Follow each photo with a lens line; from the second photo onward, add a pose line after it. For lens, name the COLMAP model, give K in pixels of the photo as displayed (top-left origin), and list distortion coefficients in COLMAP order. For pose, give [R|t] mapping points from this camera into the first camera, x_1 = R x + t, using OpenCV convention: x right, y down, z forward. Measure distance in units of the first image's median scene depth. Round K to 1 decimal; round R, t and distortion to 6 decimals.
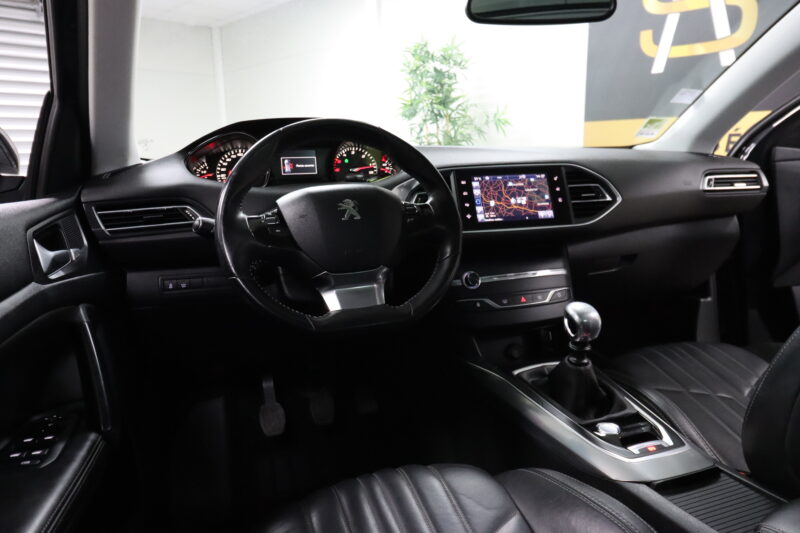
lens RADIAL K [[540.3, 0, 391.1], [0, 540.3, 251.0], [0, 0, 1]] dist [-0.007324, -0.015449]
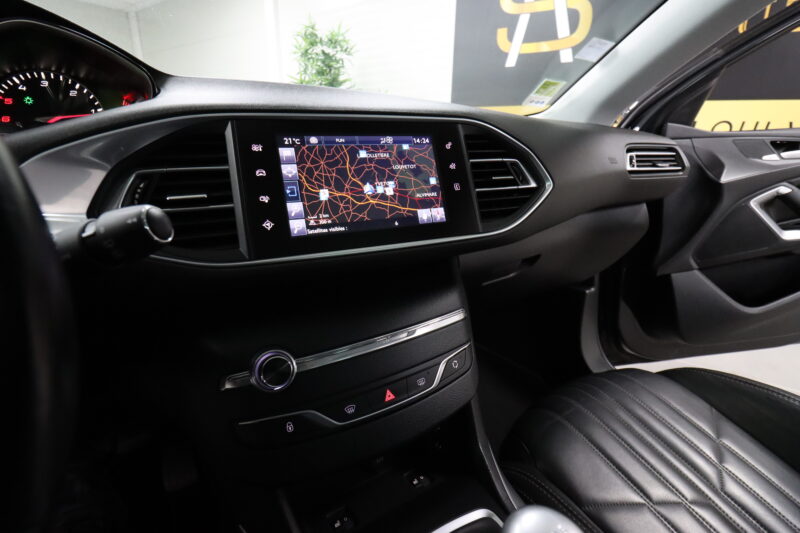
lens RADIAL K [[392.2, 0, 407.0], [0, 392.2, 254.0], [0, 0, 1]] dist [-0.015863, -0.006977]
pose [[0.968920, -0.036579, 0.244657, 0.139029], [0.008437, 0.993318, 0.115101, -0.061014], [-0.247232, -0.109460, 0.962754, 0.522135]]
